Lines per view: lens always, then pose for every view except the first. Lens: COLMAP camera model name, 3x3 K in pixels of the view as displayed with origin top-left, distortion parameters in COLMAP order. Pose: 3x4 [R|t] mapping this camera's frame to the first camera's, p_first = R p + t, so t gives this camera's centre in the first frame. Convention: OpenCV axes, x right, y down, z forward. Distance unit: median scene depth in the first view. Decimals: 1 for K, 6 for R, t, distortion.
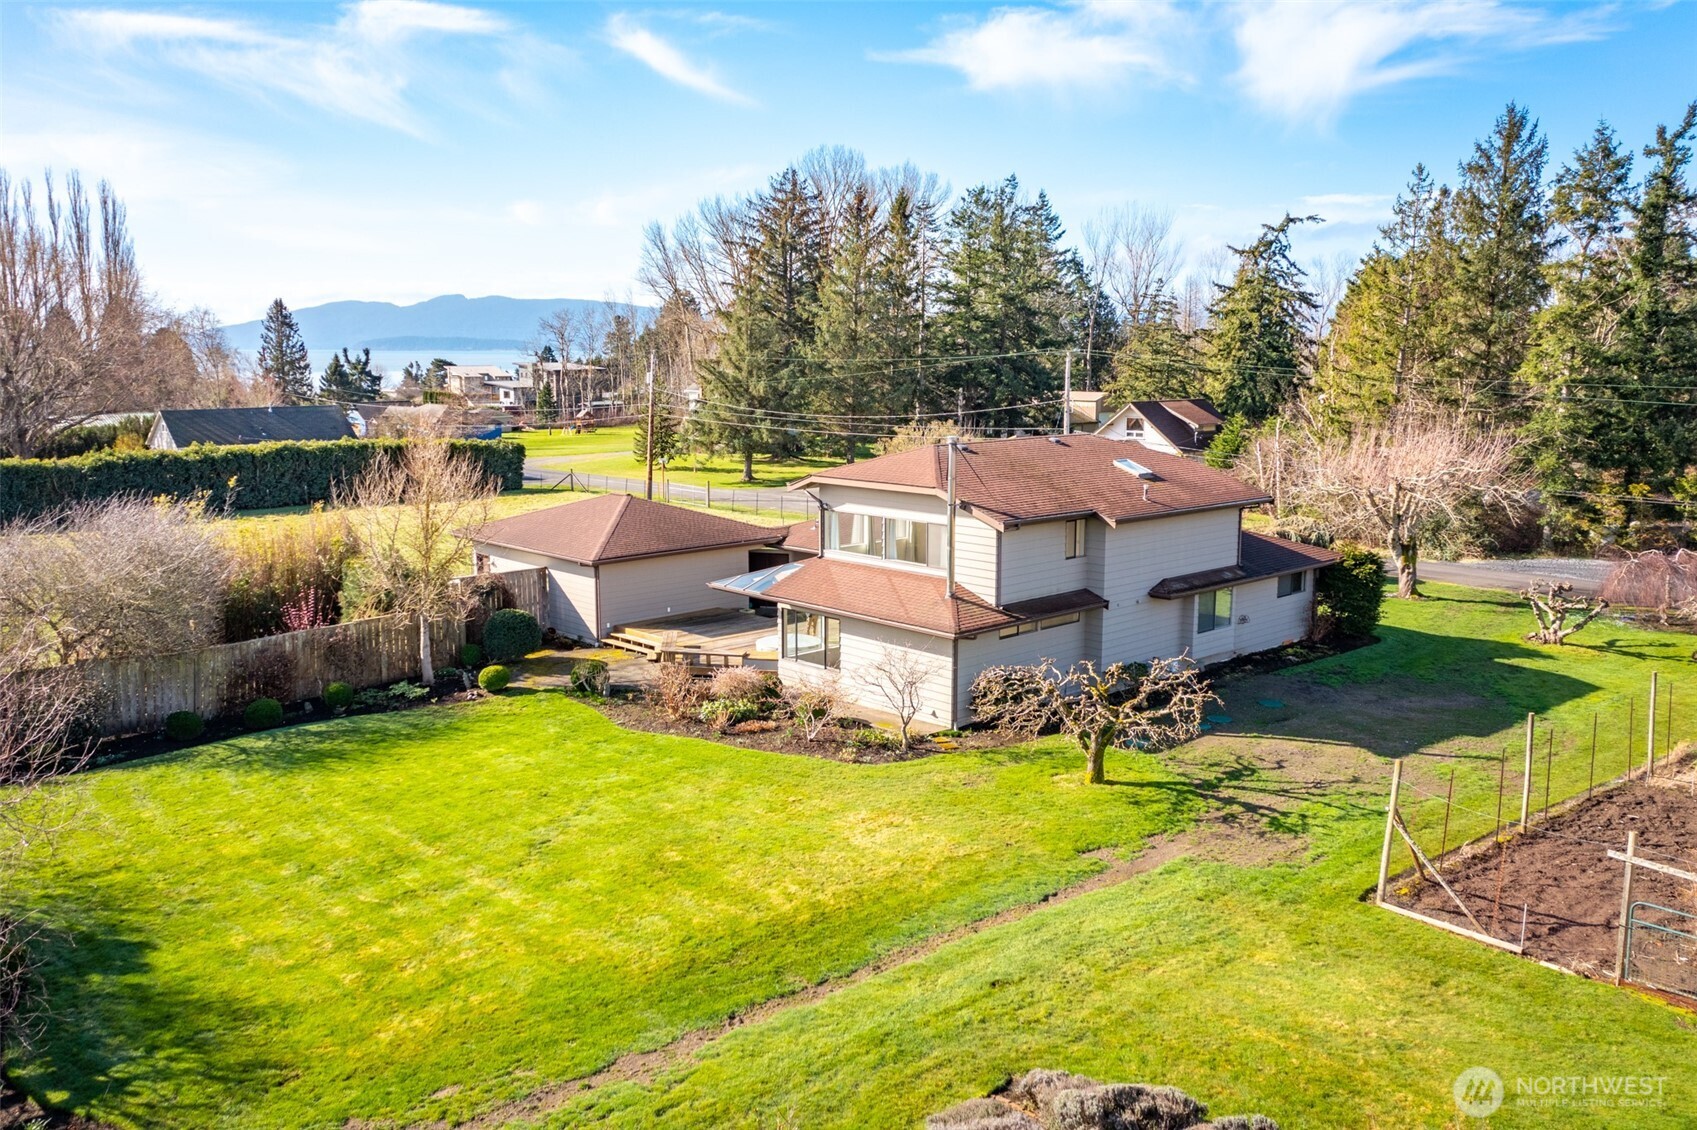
lens RADIAL K [[1357.2, 0, 845.7], [0, 1357.2, 559.4], [0, 0, 1]] dist [0.000032, 0.012764]
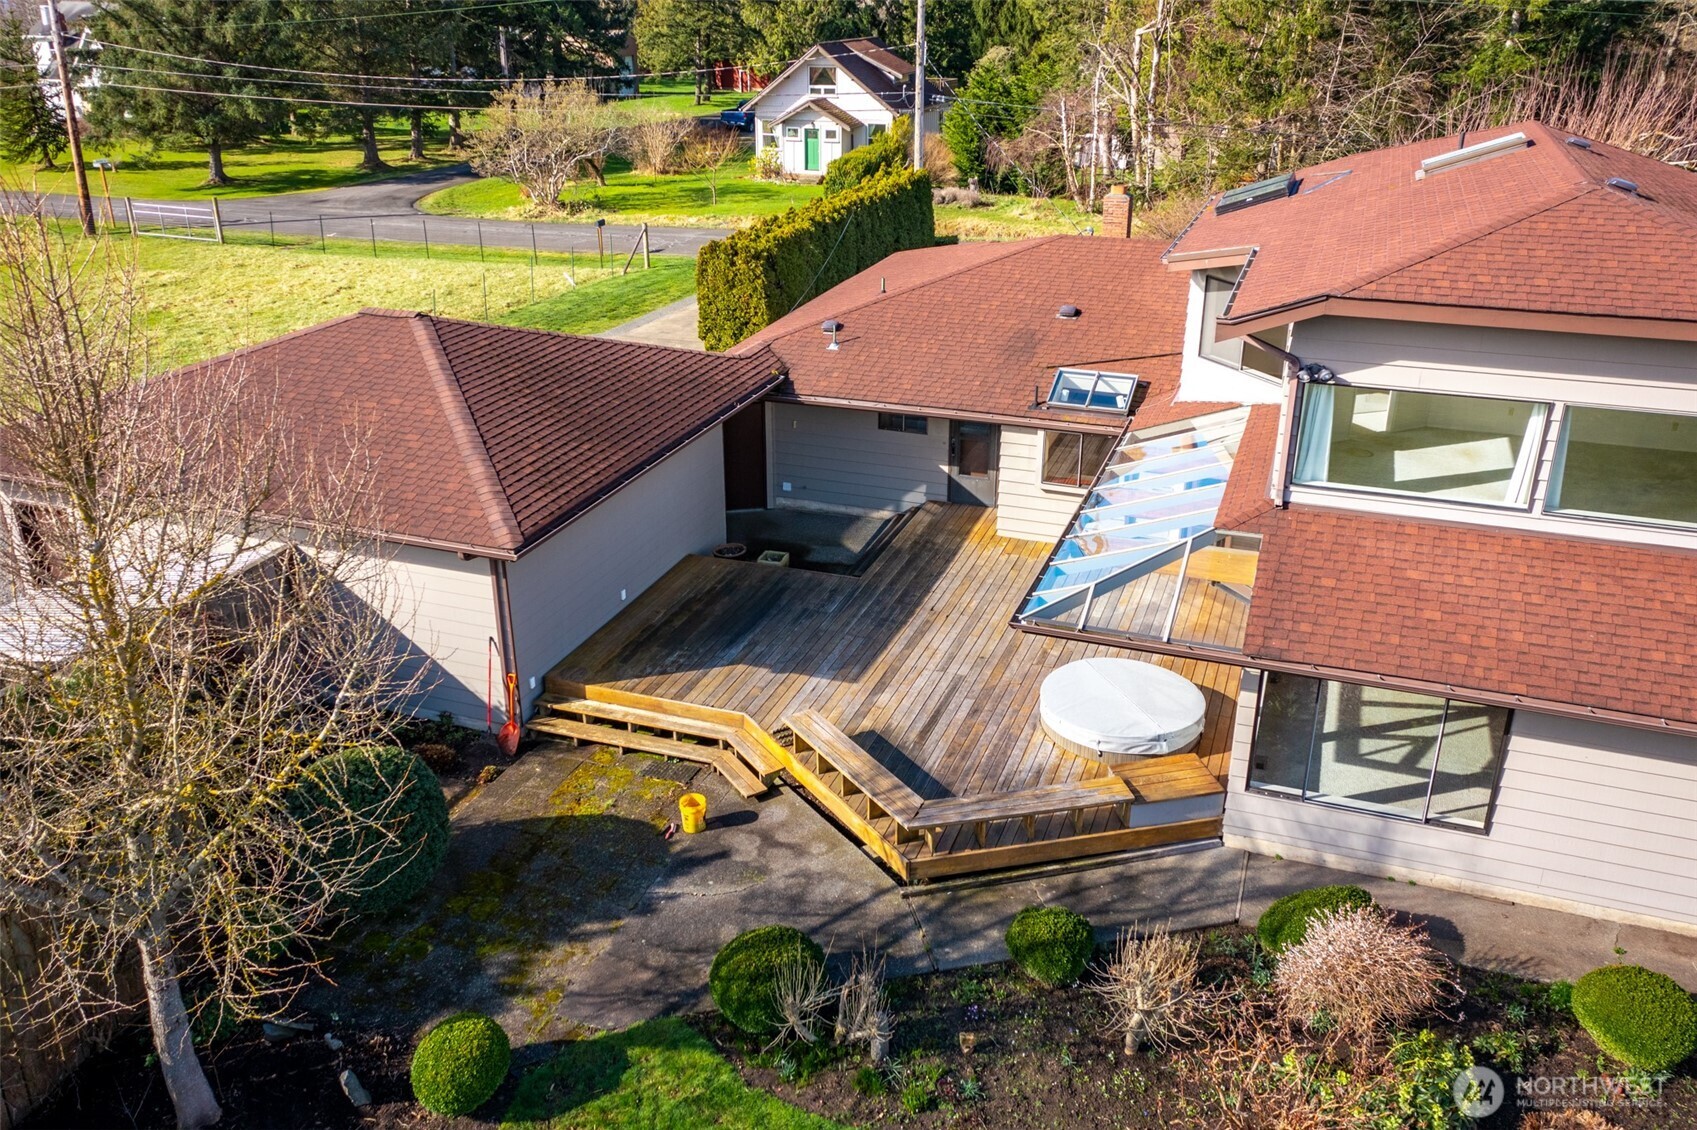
lens RADIAL K [[1357.2, 0, 845.7], [0, 1357.2, 559.4], [0, 0, 1]] dist [0.000032, 0.012764]
pose [[0.894544, -0.176494, 0.410659, -0.248967], [0.069302, 0.962397, 0.262658, -0.082835], [-0.441574, -0.206500, 0.873138, 0.623818]]
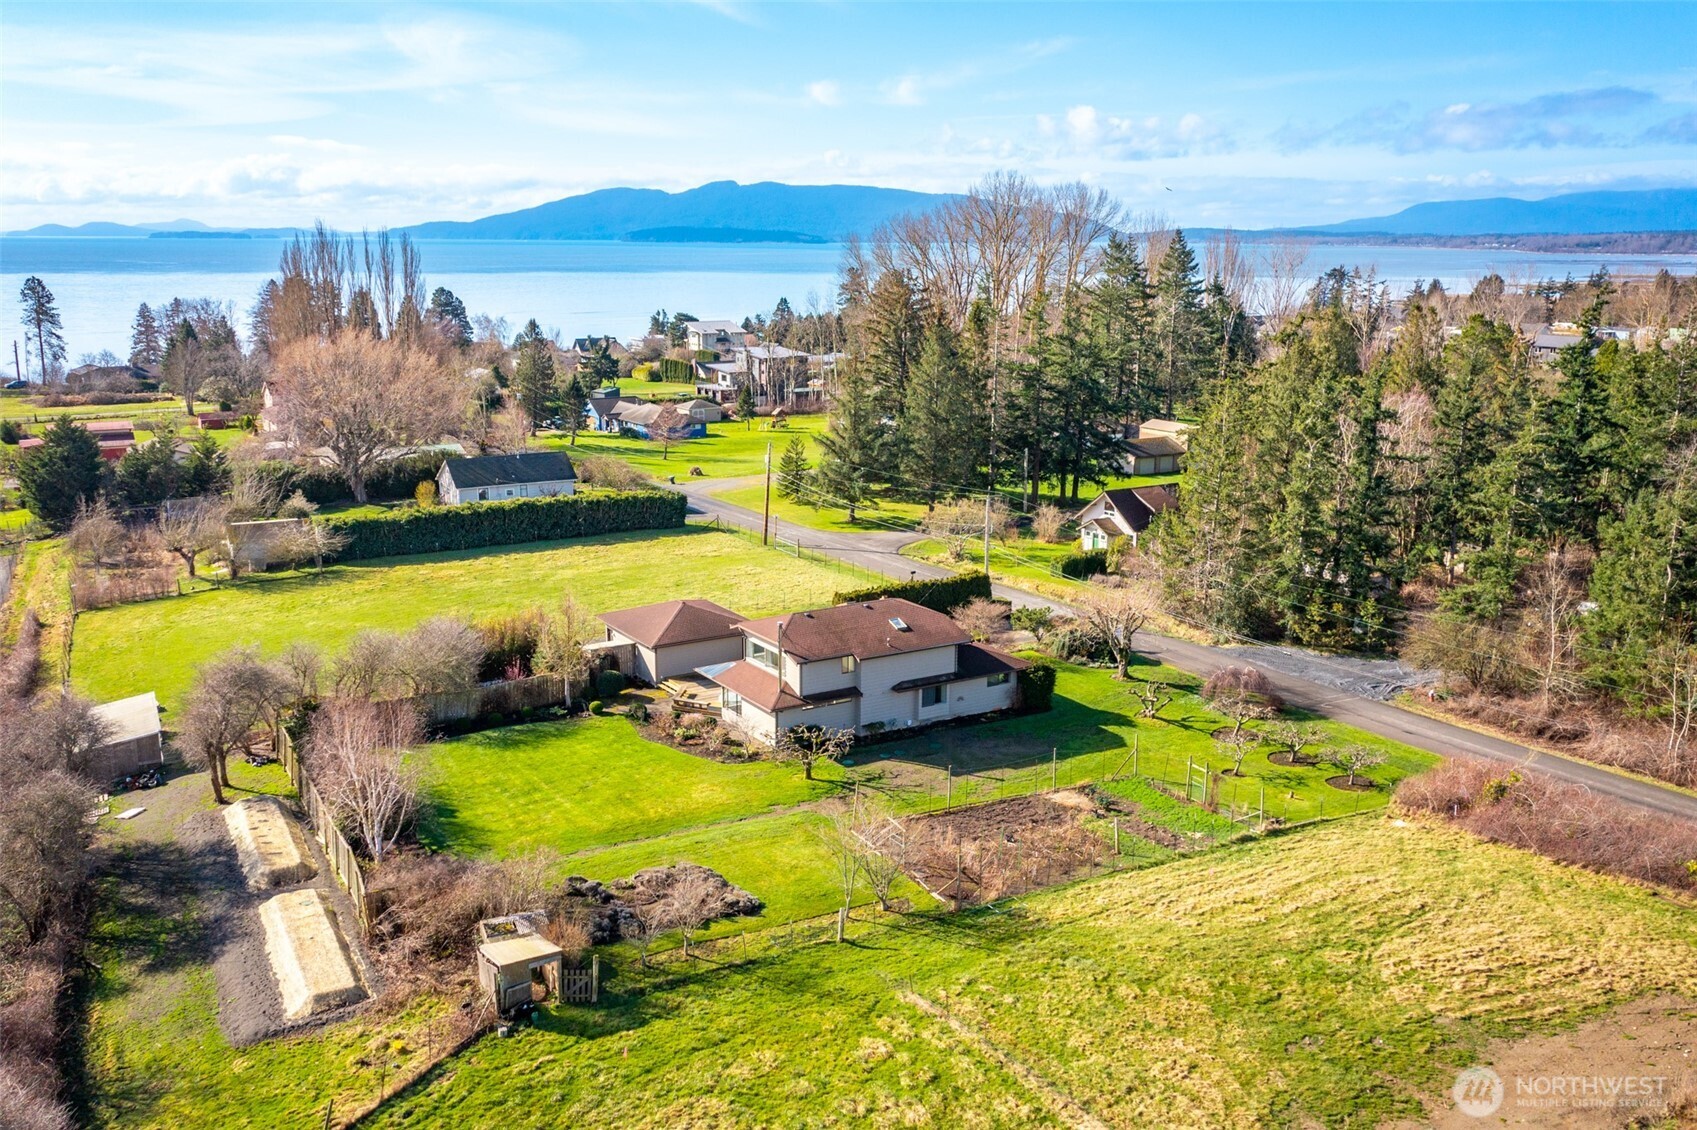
lens RADIAL K [[1480.4, 0, 848.5], [0, 1480.4, 565.0], [0, 0, 1]] dist [-0.002450, 0.001039]
pose [[0.980891, 0.046354, -0.188958, 0.491901], [-0.034665, 0.997302, 0.064705, -0.263287], [0.191447, -0.056918, 0.979851, -1.054322]]
